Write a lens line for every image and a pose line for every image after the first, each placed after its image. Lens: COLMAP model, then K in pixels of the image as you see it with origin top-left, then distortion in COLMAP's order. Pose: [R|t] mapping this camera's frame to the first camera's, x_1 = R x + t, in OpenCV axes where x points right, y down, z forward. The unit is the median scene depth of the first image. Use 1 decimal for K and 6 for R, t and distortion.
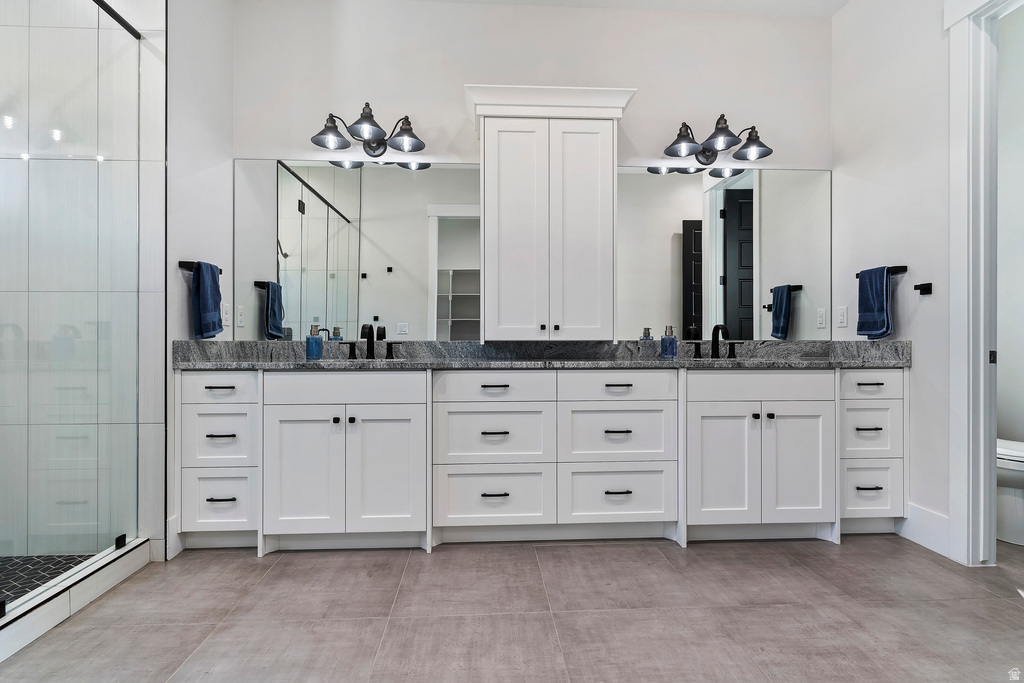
lens RADIAL K [[495.6, 0, 506.2], [0, 495.6, 338.3], [0, 0, 1]] dist [0.000613, -0.000373]
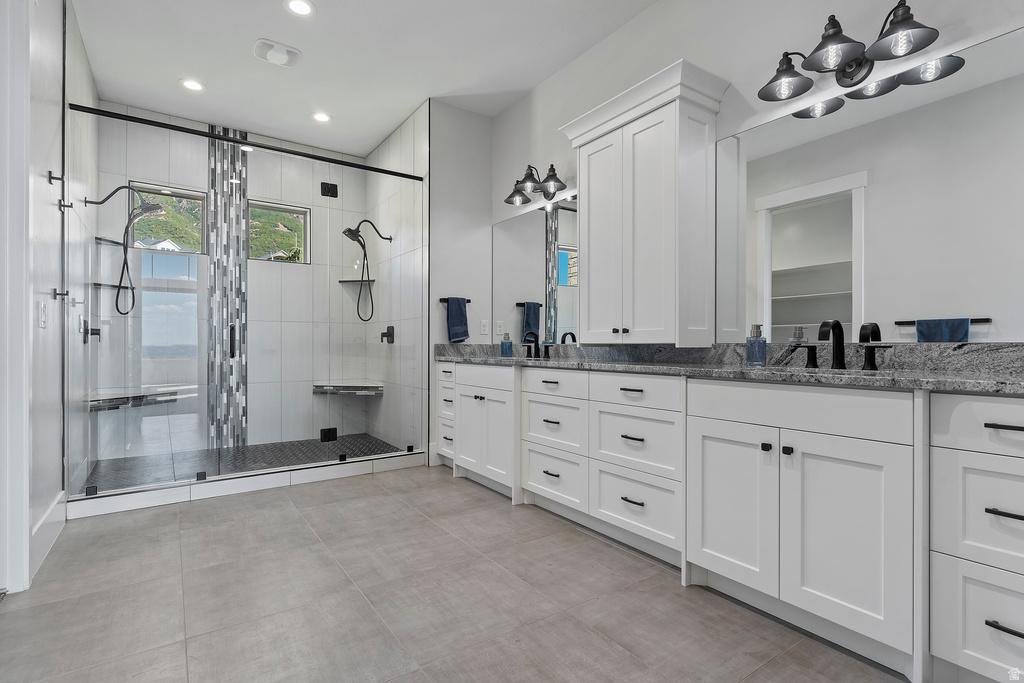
lens RADIAL K [[495.6, 0, 510.8], [0, 495.6, 342.8], [0, 0, 1]] dist [0.000613, -0.000373]
pose [[0.516566, -0.002805, -0.856243, 0.948245], [0.003753, 0.999992, -0.001012, 0.003593], [0.856239, -0.002690, 0.516573, 0.307726]]
